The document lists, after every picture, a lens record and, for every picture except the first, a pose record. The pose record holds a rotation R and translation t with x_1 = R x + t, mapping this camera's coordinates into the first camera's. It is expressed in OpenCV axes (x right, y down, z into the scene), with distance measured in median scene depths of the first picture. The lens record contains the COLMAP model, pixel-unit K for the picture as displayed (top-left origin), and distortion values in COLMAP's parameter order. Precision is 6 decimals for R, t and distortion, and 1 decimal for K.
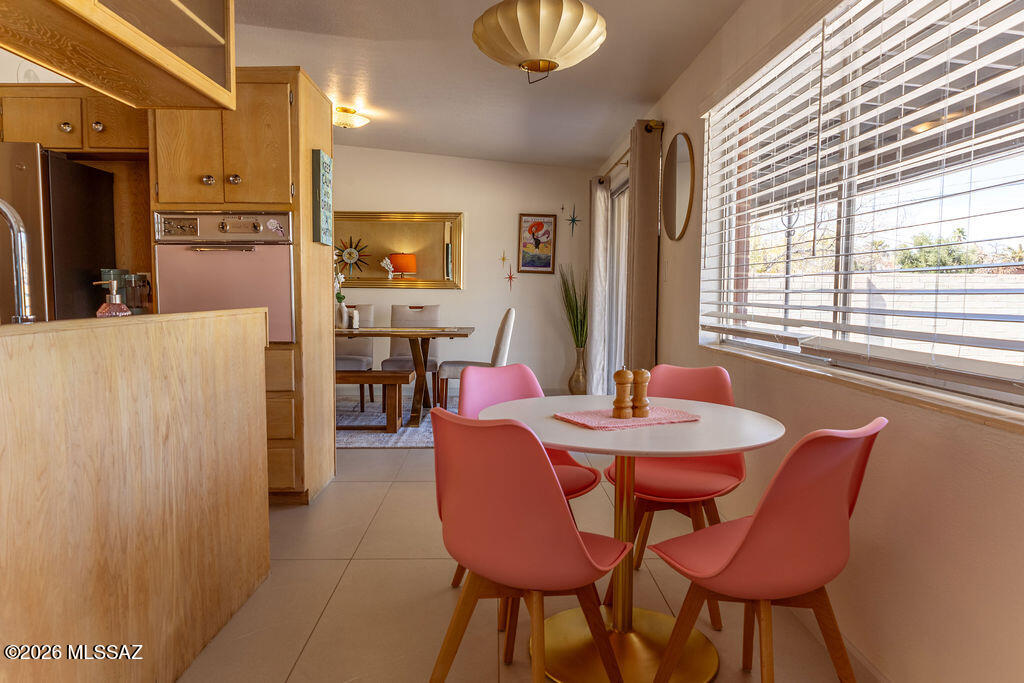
lens RADIAL K [[702.5, 0, 514.2], [0, 702.5, 344.7], [0, 0, 1]] dist [0.018603, -0.026064]
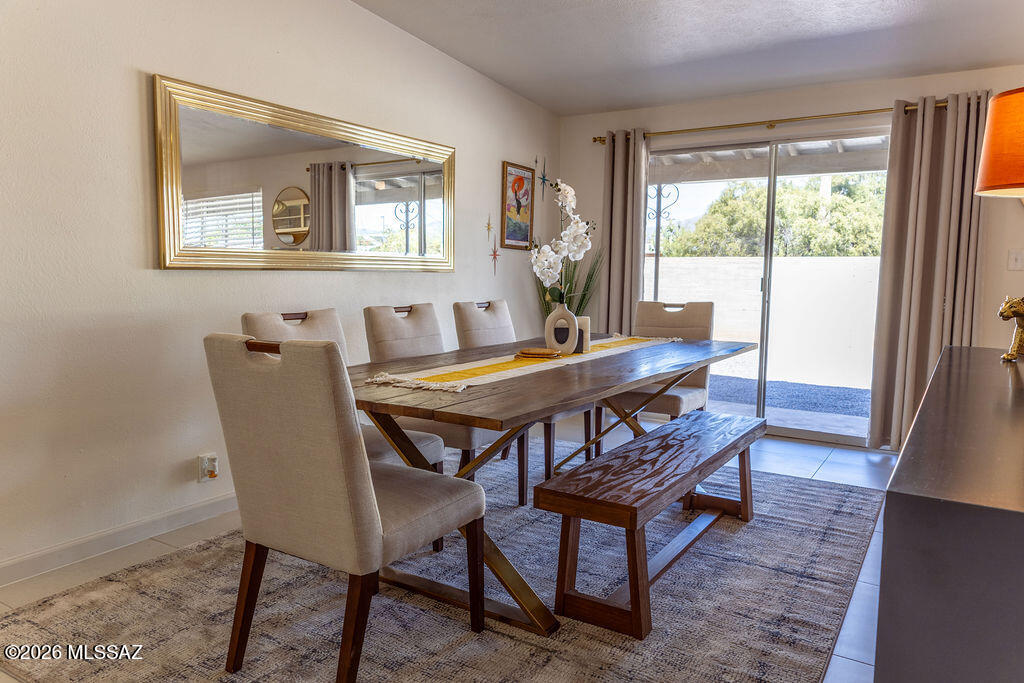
lens RADIAL K [[702.5, 0, 514.9], [0, 702.5, 341.0], [0, 0, 1]] dist [0.018603, -0.026064]
pose [[0.548877, -0.091542, 0.830876, -0.570652], [0.060613, 0.995727, 0.069663, -0.059099], [-0.833703, 0.012126, 0.552080, 0.614828]]
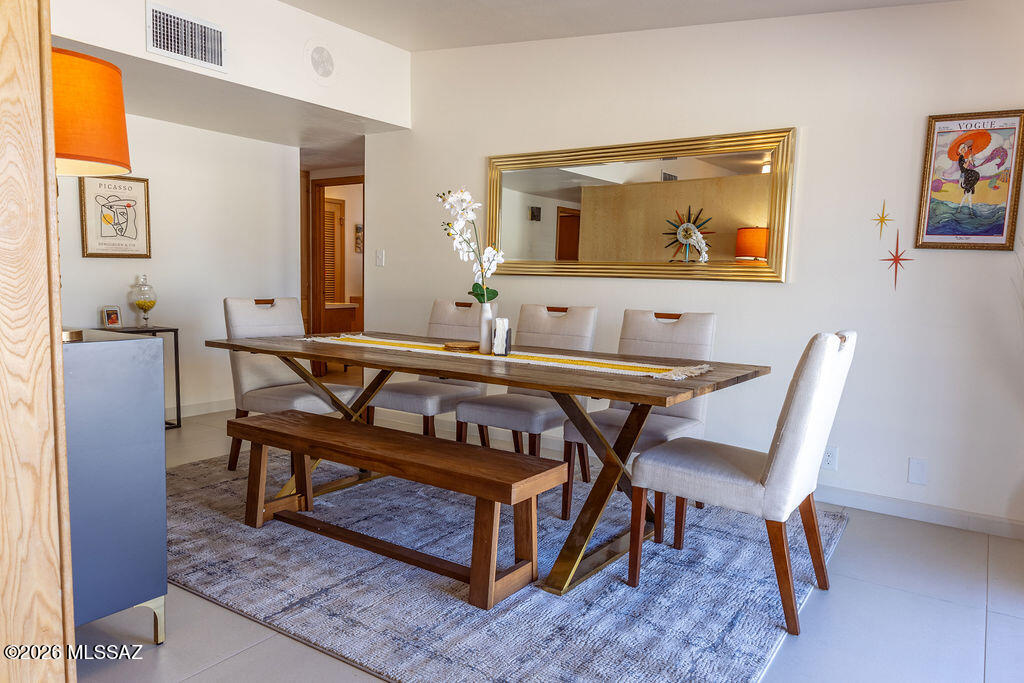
lens RADIAL K [[702.5, 0, 505.6], [0, 702.5, 343.8], [0, 0, 1]] dist [0.018603, -0.026064]
pose [[0.809888, 0.069783, -0.582418, 0.060931], [-0.064158, 0.997480, 0.030299, -0.037641], [0.583065, 0.012828, 0.812324, 0.477821]]
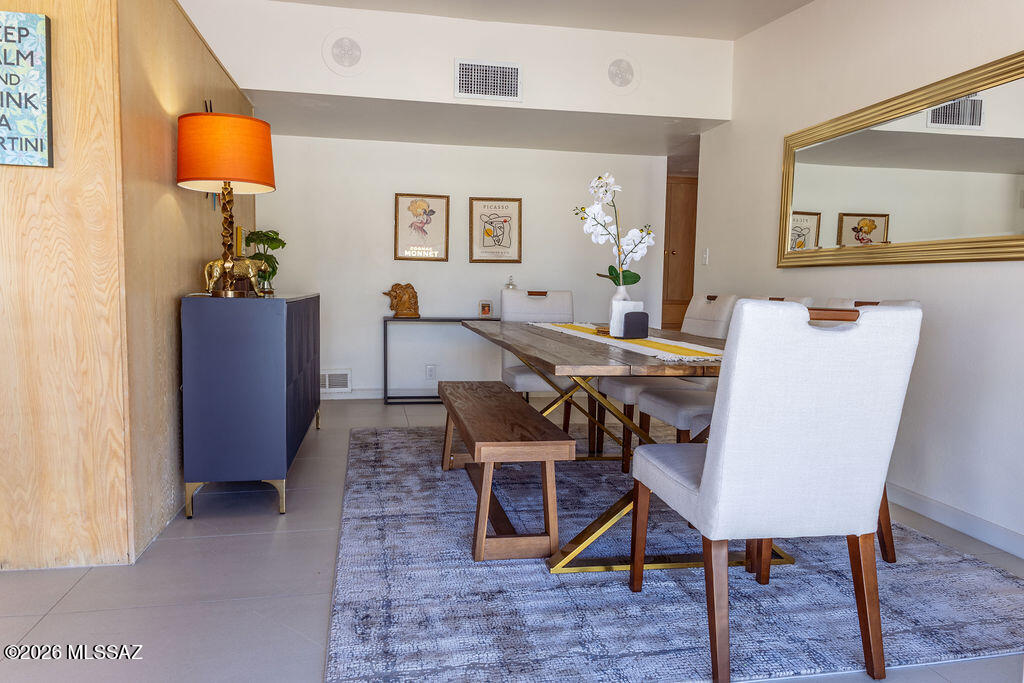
lens RADIAL K [[702.5, 0, 508.7], [0, 702.5, 344.1], [0, 0, 1]] dist [0.018603, -0.026064]
pose [[0.170866, 0.081409, -0.981925, 0.208427], [-0.093604, 0.993415, 0.066073, -0.035662], [0.980838, 0.080623, 0.177361, 0.683690]]
